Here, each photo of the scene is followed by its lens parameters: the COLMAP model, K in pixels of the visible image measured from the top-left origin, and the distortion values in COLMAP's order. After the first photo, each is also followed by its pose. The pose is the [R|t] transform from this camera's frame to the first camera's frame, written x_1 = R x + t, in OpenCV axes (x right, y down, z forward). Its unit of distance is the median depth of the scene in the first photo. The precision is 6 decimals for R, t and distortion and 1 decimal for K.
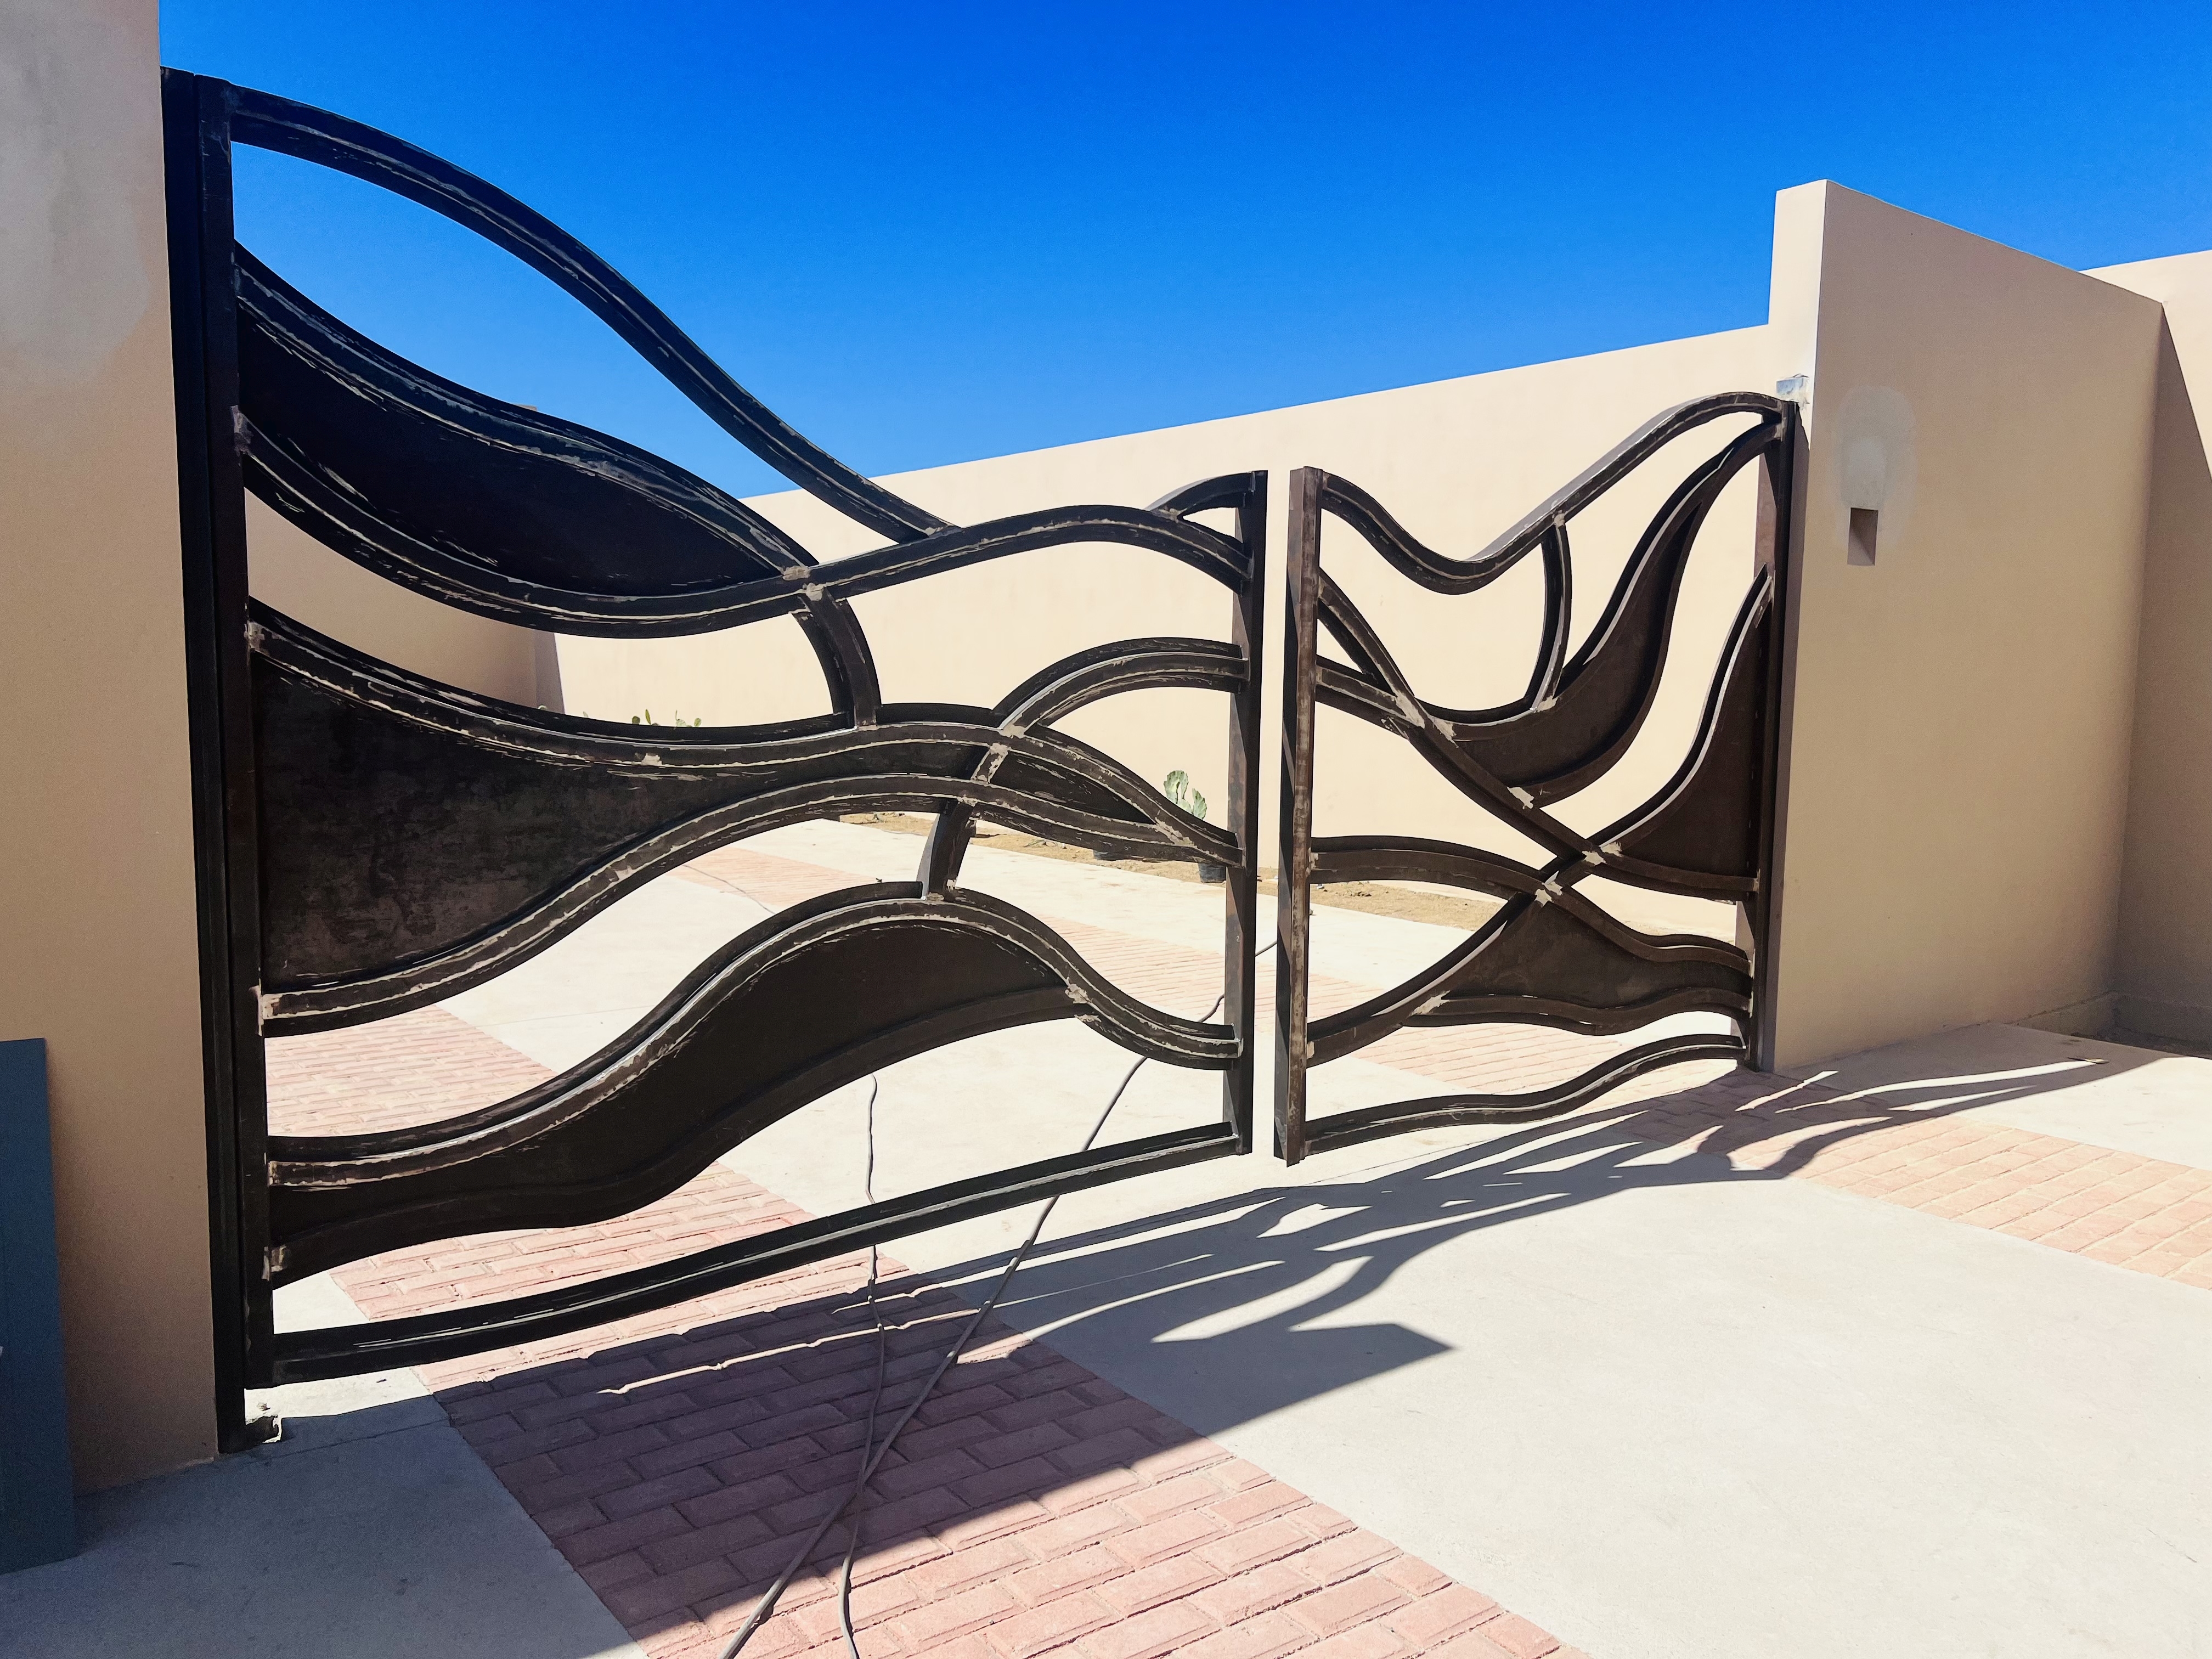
lens RADIAL K [[1680.8, 0, 1098.3], [0, 1680.8, 833.7], [0, 0, 1]] dist [0.036644, -0.032109]
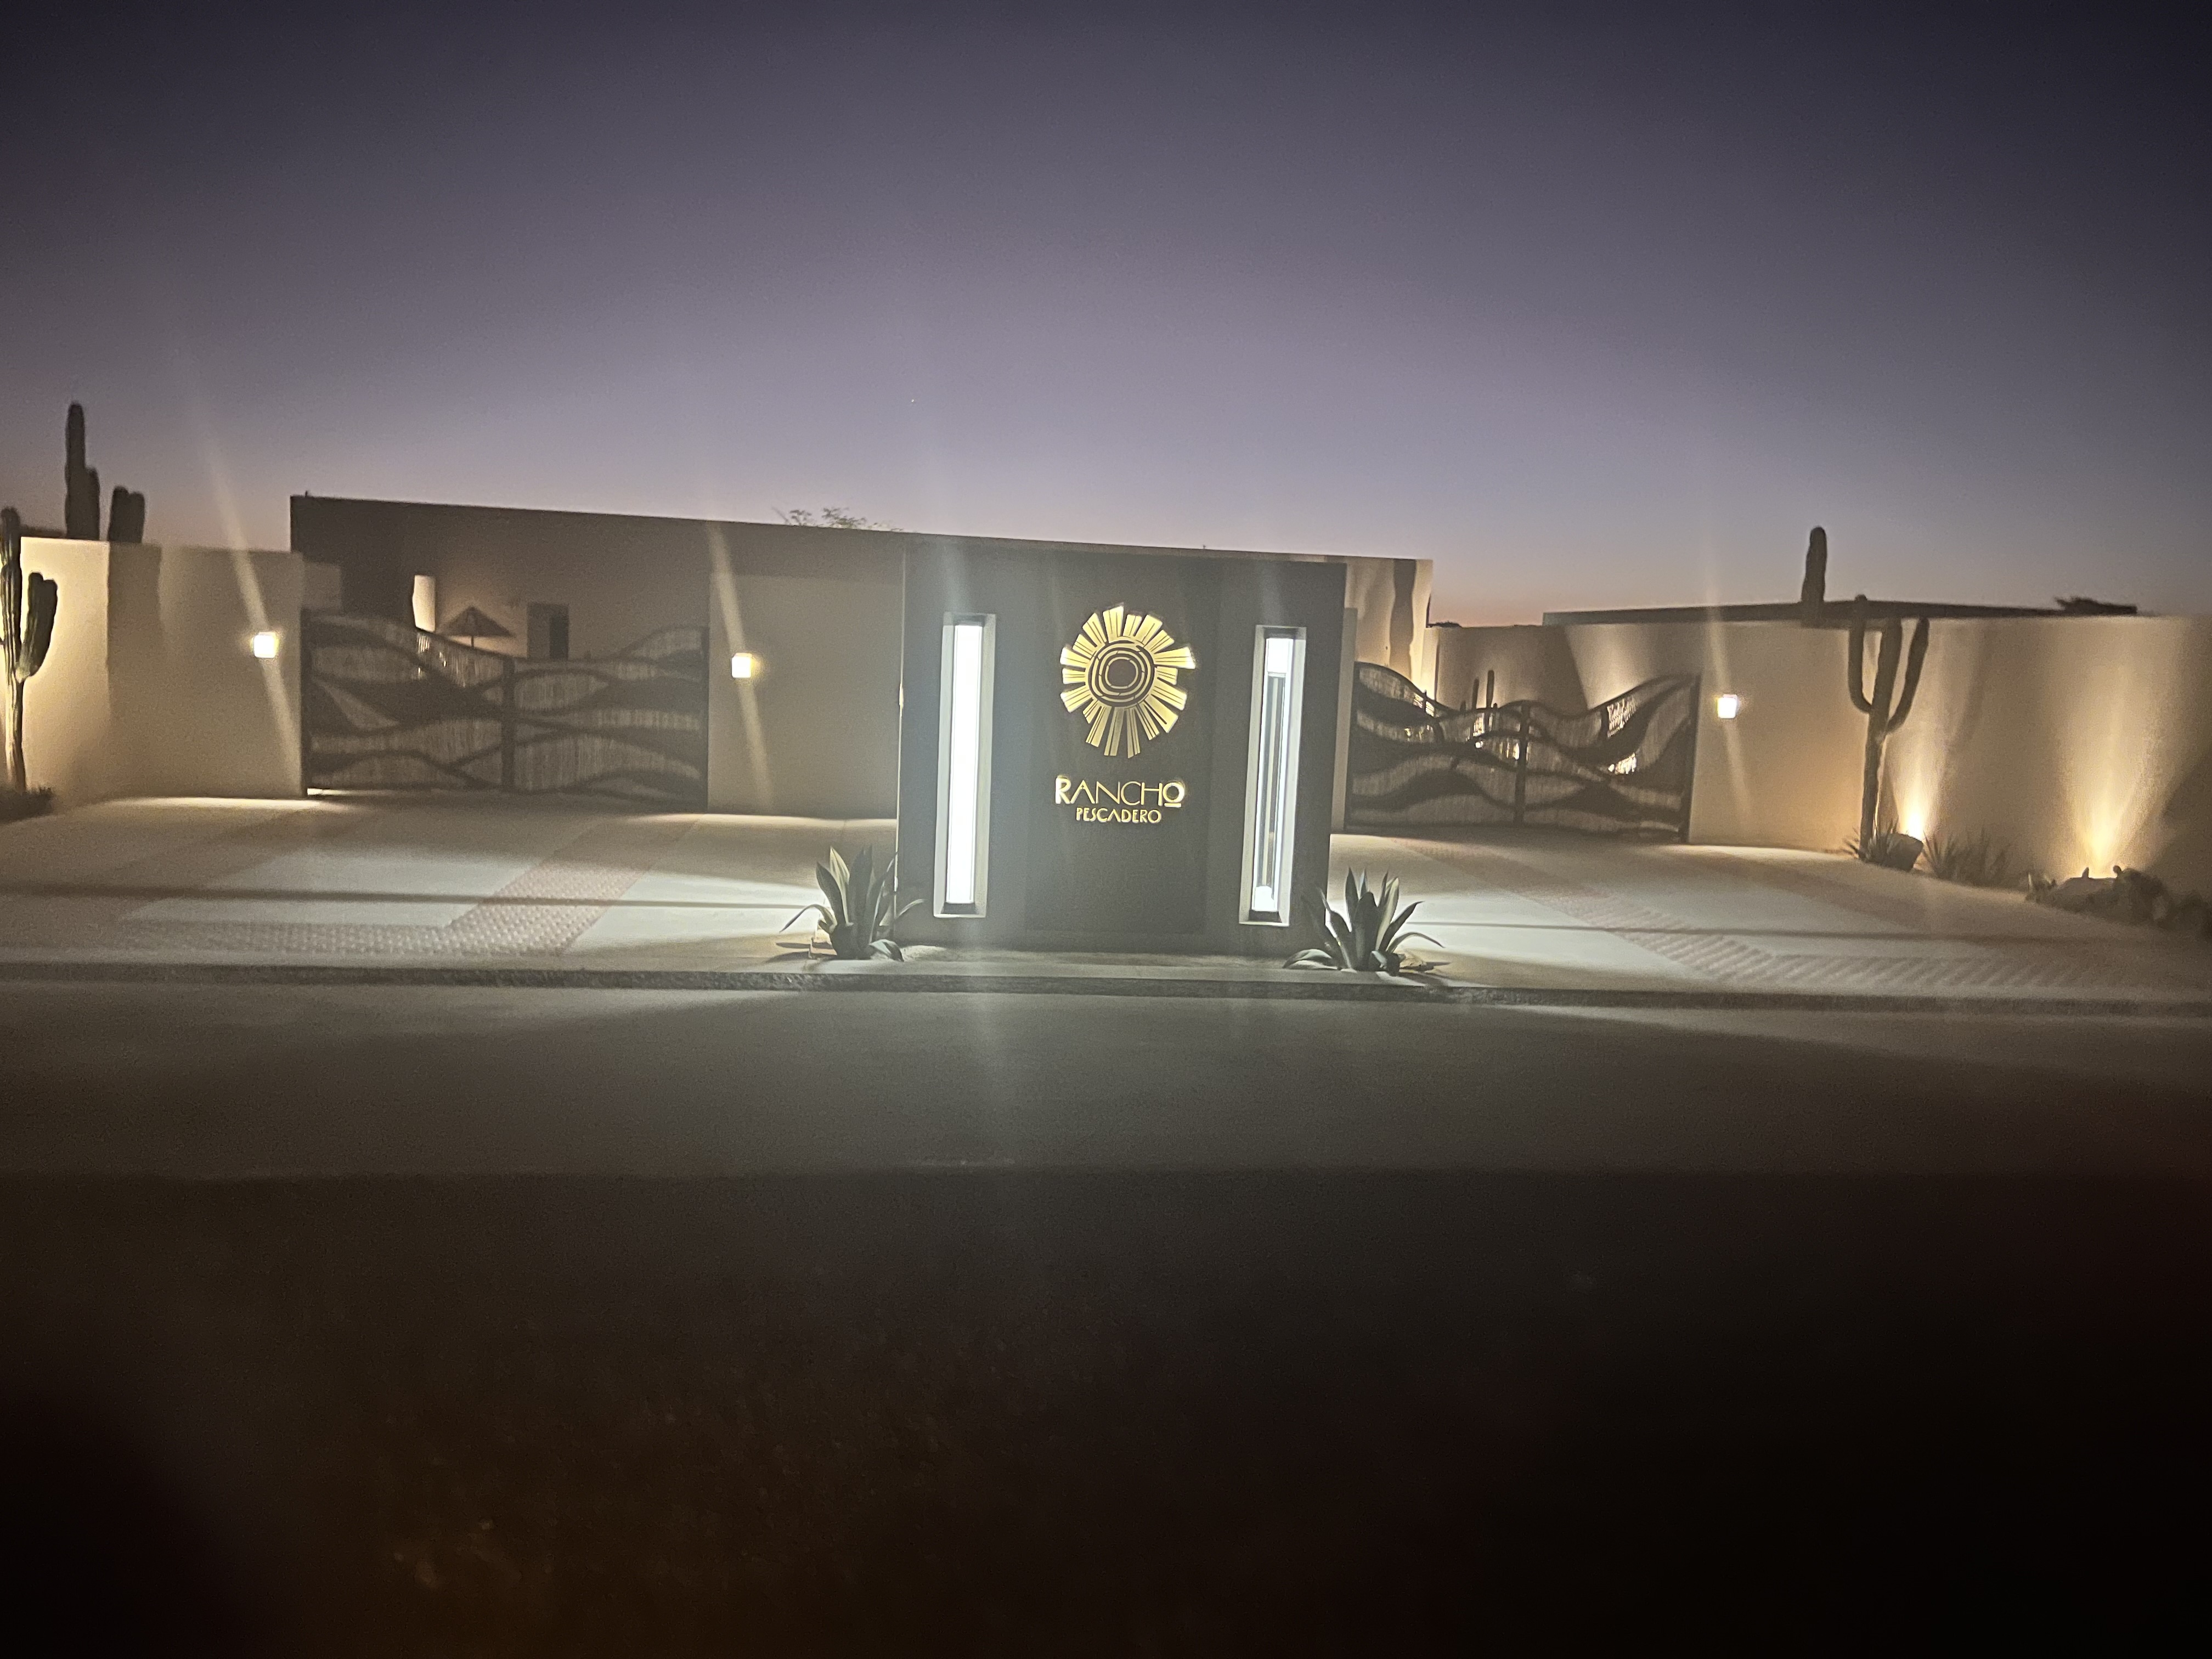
lens RADIAL K [[1680.8, 0, 1117.2], [0, 1680.8, 844.0], [0, 0, 1]] dist [0.036644, -0.032109]
pose [[0.860875, 0.079503, -0.502566, 1.836991], [-0.080984, 0.996536, 0.018925, 0.267168], [0.502330, 0.024408, 0.864331, -4.612007]]
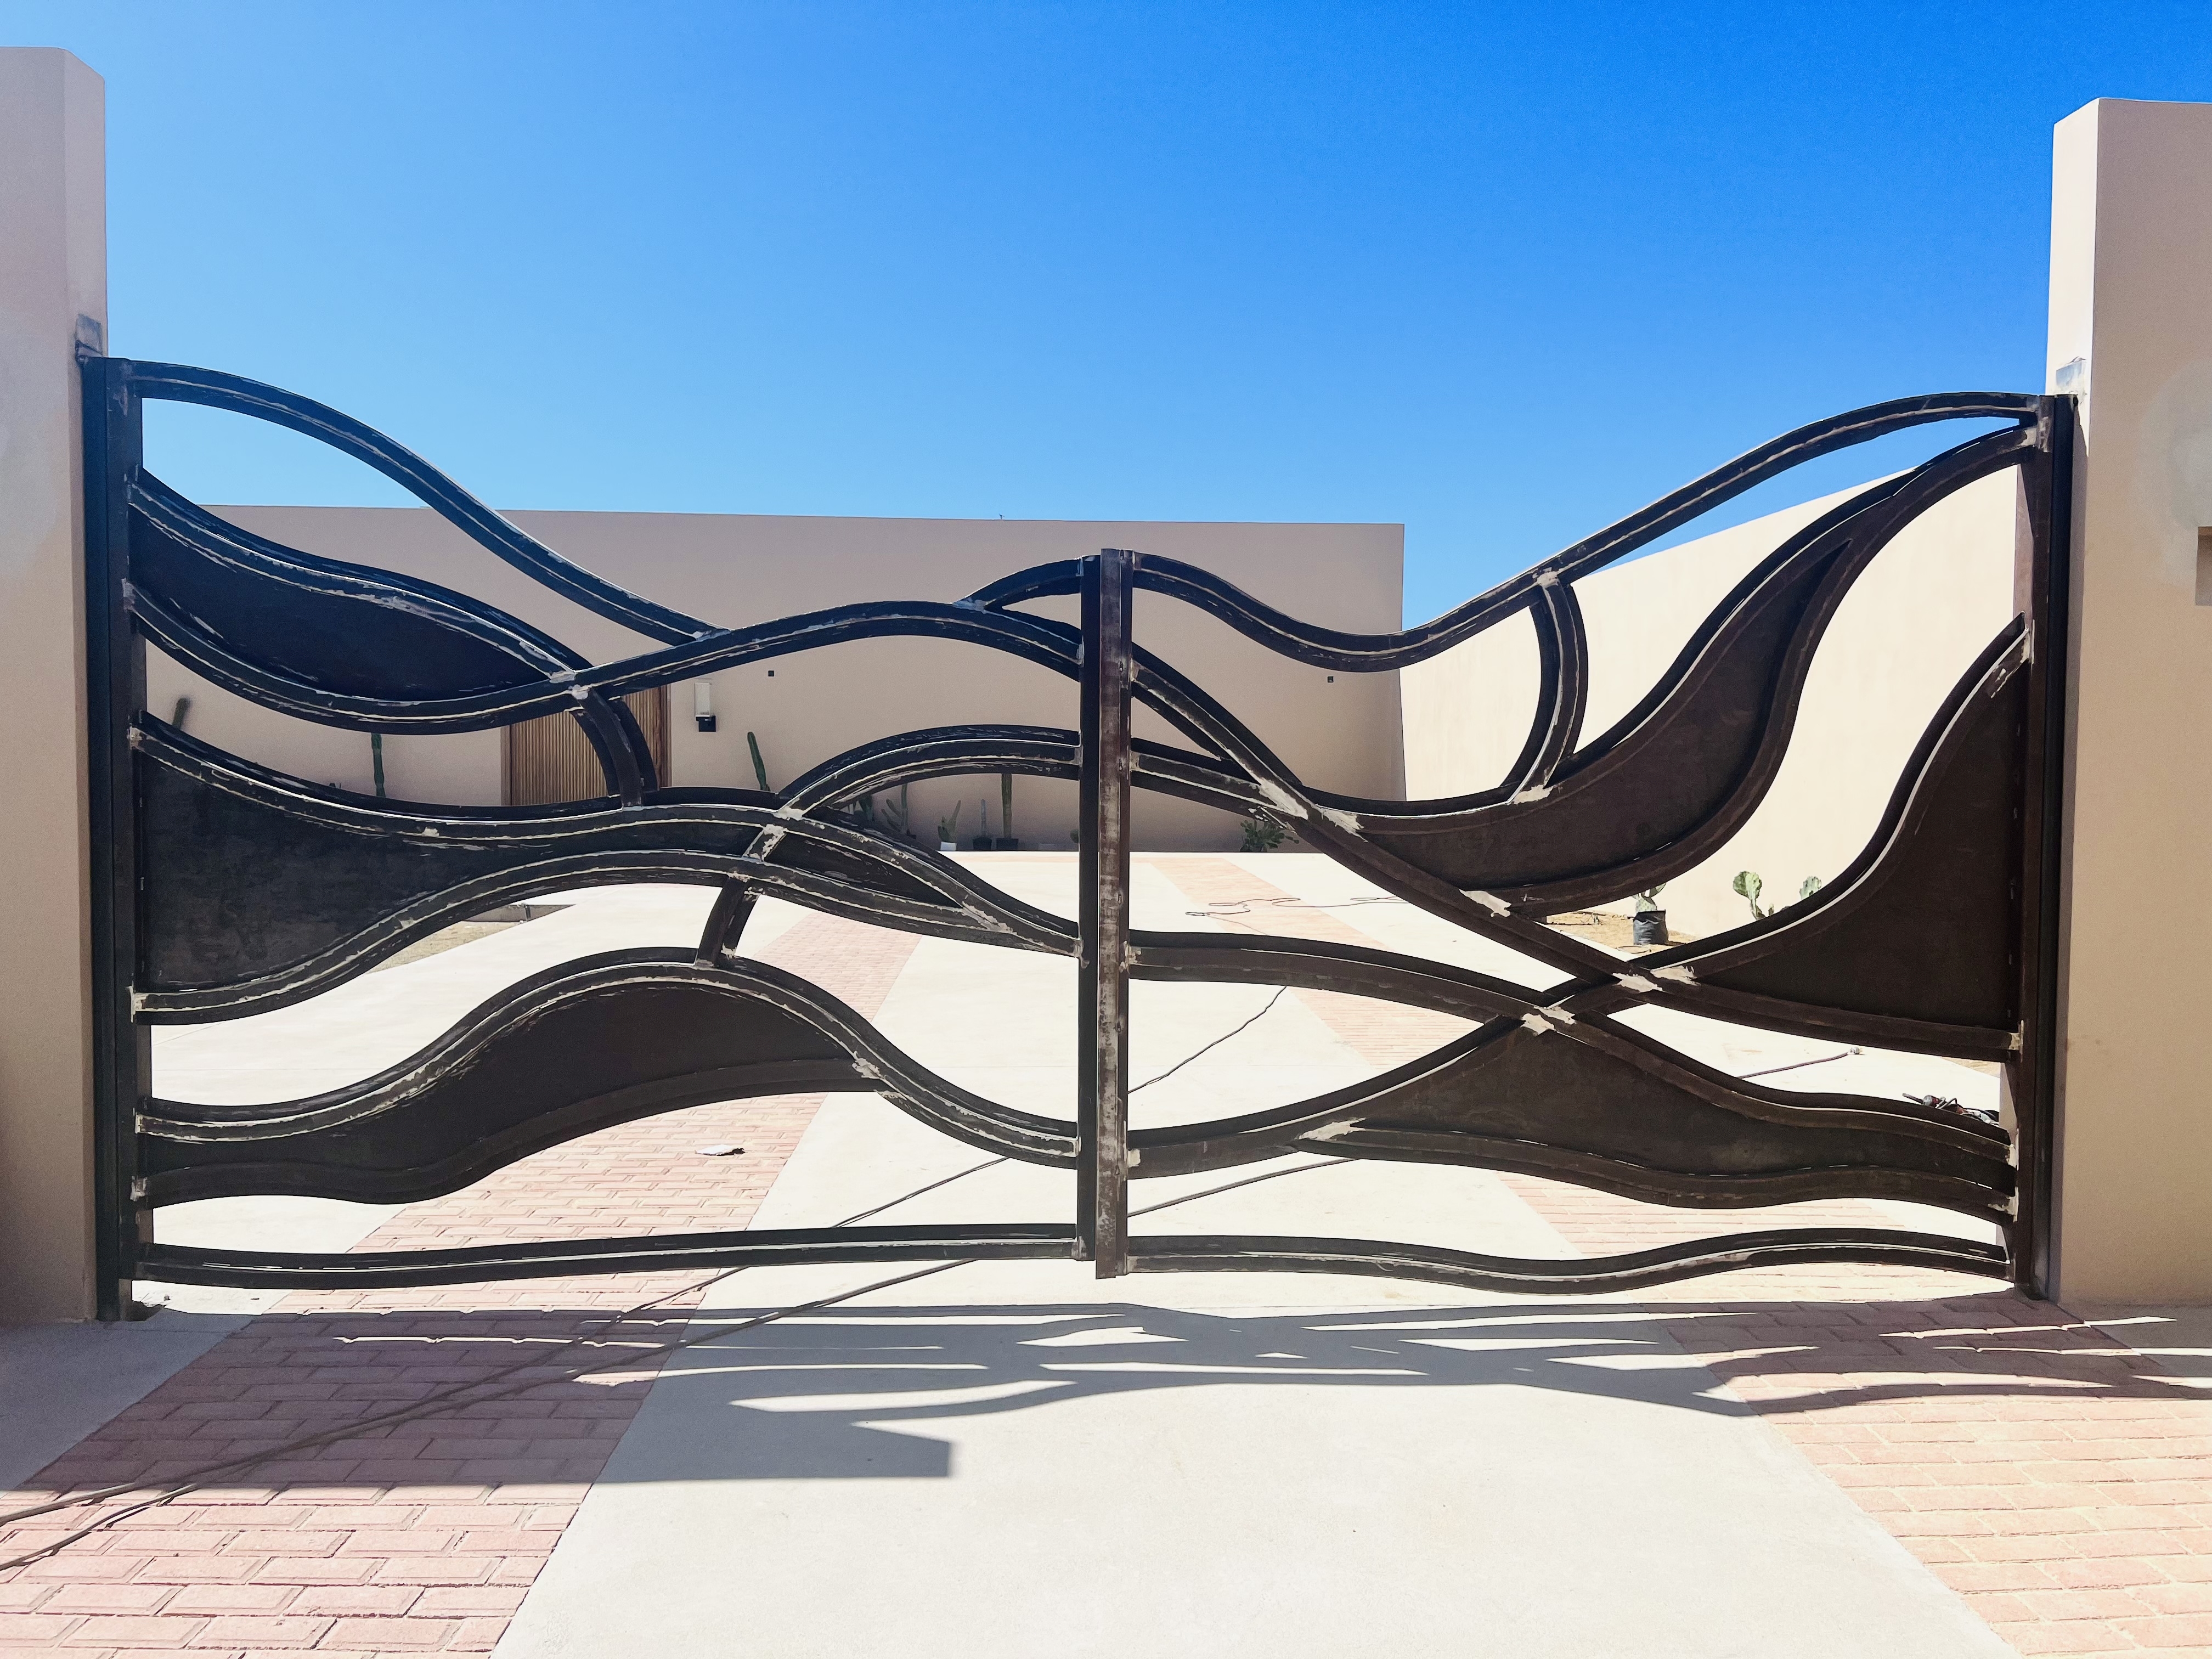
lens RADIAL K [[1680.8, 0, 1105.2], [0, 1680.8, 817.9], [0, 0, 1]] dist [0.036644, -0.032109]
pose [[0.816198, 0.011317, -0.577662, 0.706680], [-0.051012, 0.997315, -0.052538, -0.011872], [0.575516, 0.072349, 0.814584, 0.227581]]
